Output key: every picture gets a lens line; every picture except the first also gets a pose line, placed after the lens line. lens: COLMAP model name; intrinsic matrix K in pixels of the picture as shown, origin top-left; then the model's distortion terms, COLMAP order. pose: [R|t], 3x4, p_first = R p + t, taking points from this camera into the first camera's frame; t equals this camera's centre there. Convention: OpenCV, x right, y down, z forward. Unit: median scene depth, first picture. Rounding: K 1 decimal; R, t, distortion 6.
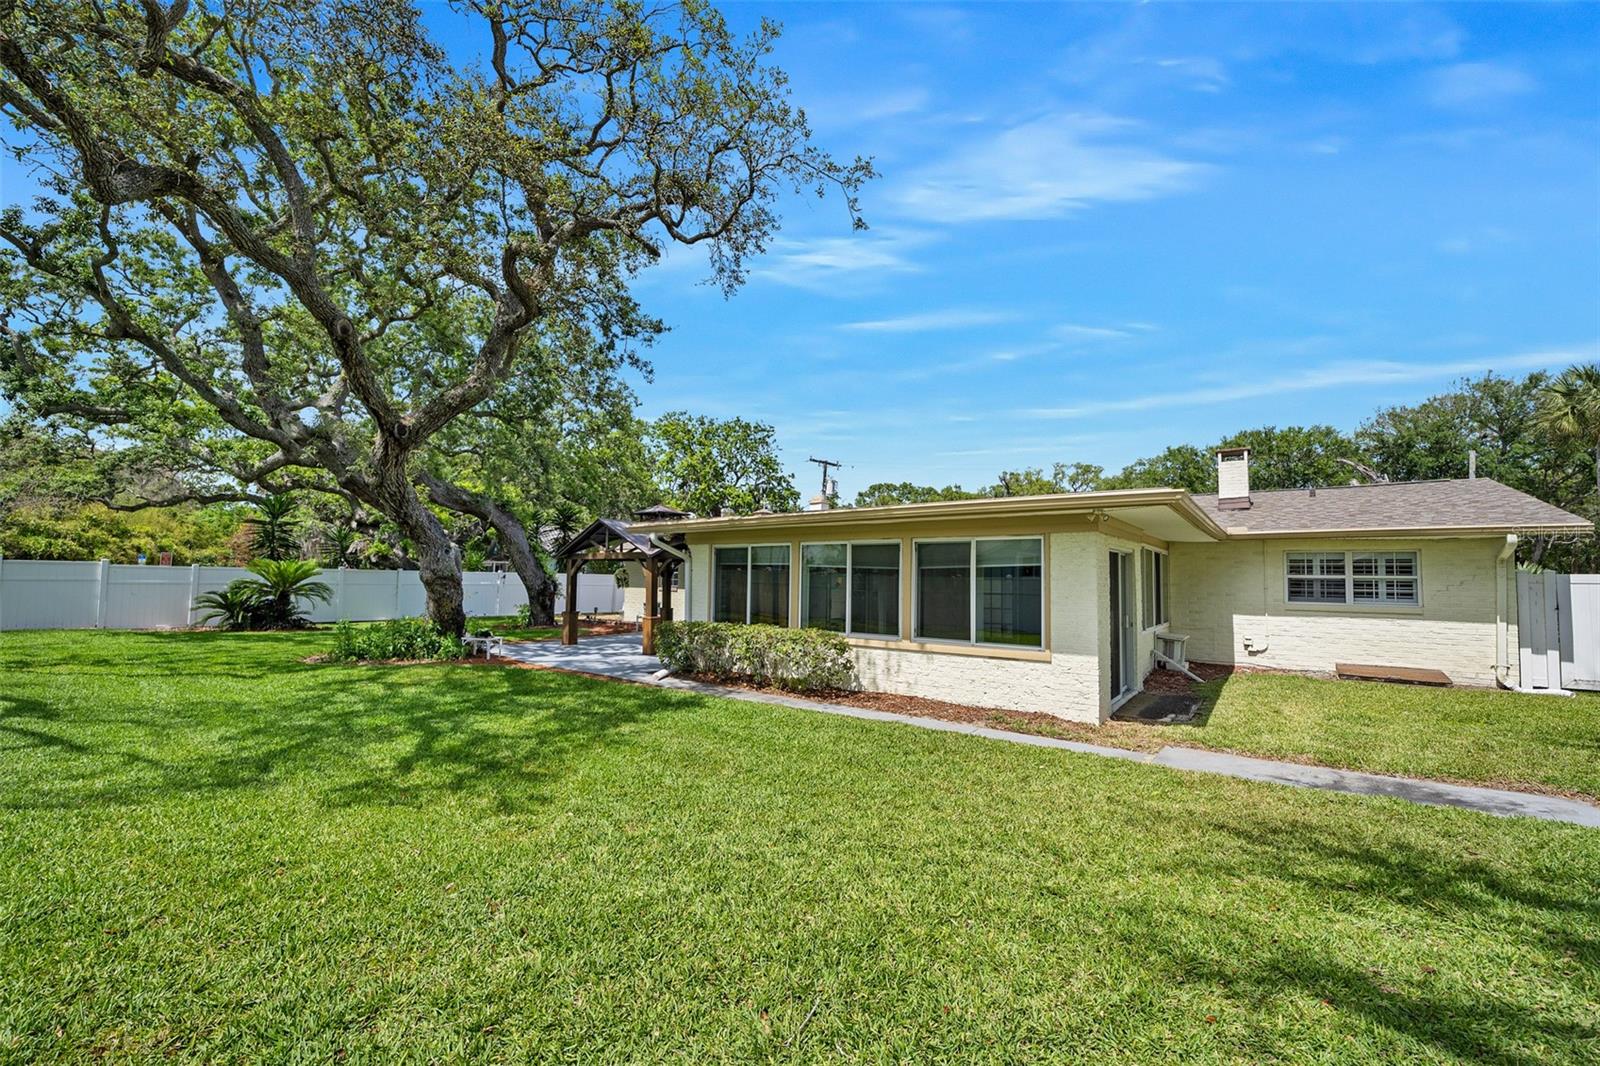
lens RADIAL K [[655.3, 0, 807.0], [0, 655.3, 530.3], [0, 0, 1]] dist [-0.012768, 0.000626]
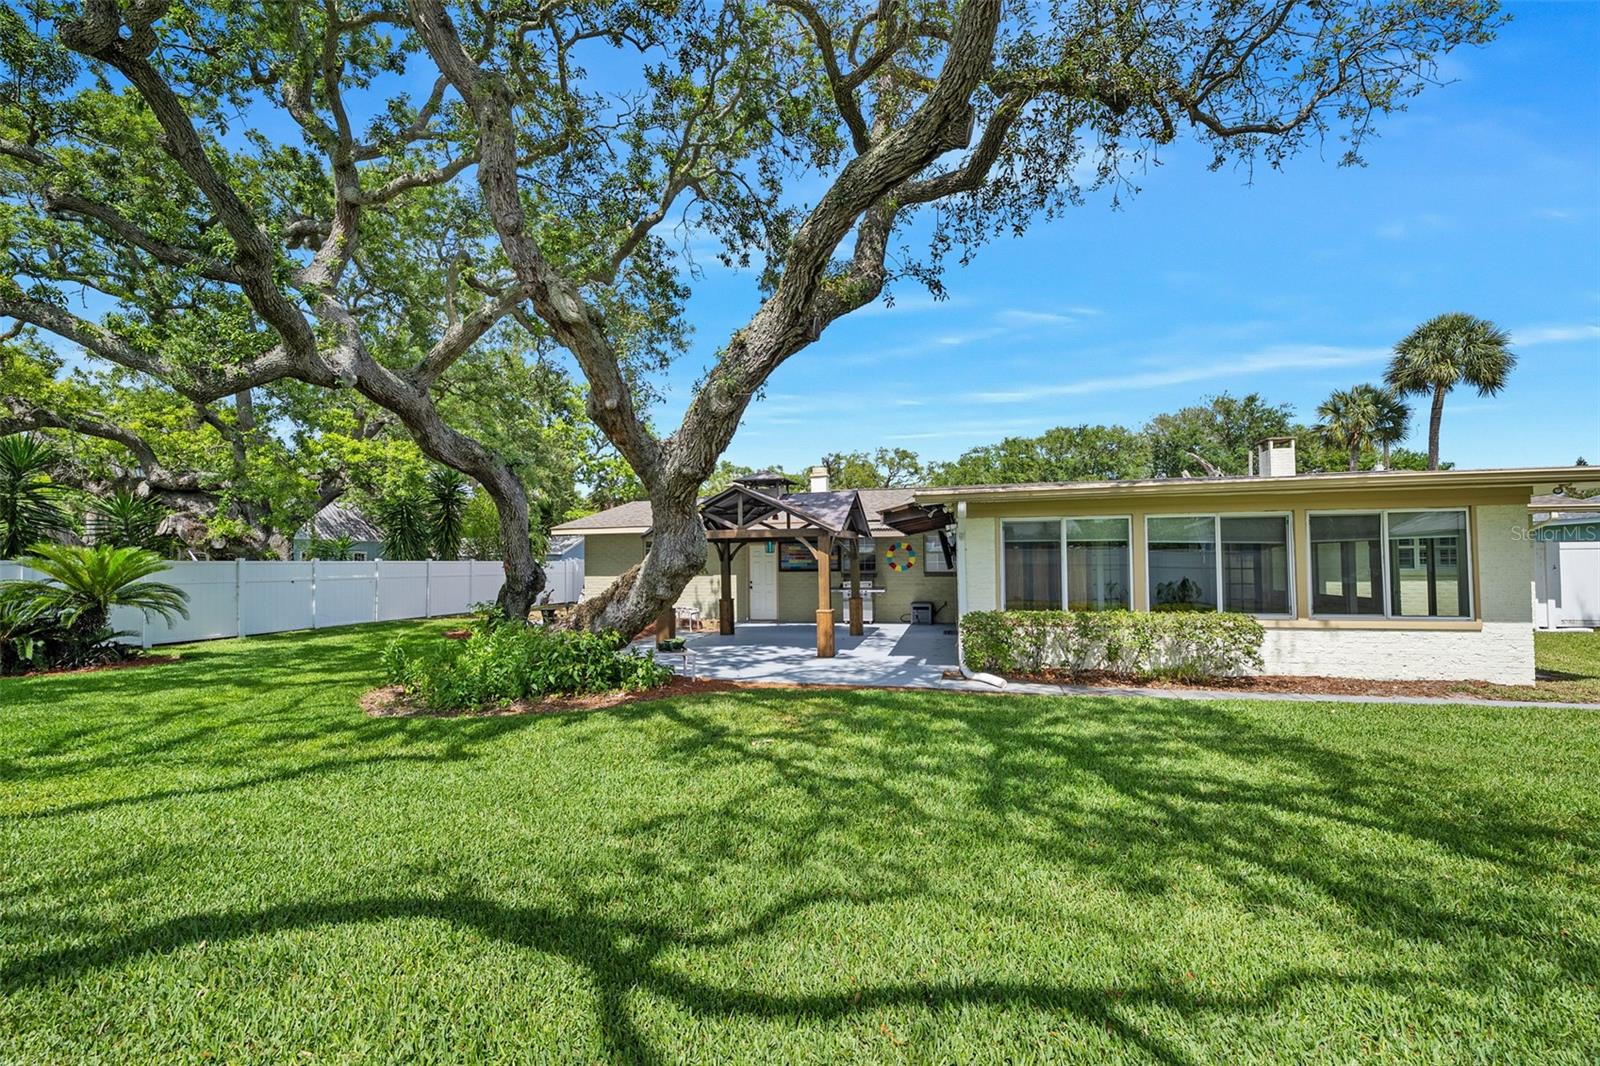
lens RADIAL K [[655.3, 0, 802.8], [0, 655.3, 544.9], [0, 0, 1]] dist [-0.012768, 0.000626]
pose [[0.919392, -0.012337, 0.393148, -0.649953], [-0.007261, 0.998805, 0.048323, 0.016399], [-0.393274, -0.047282, 0.918205, 0.316695]]
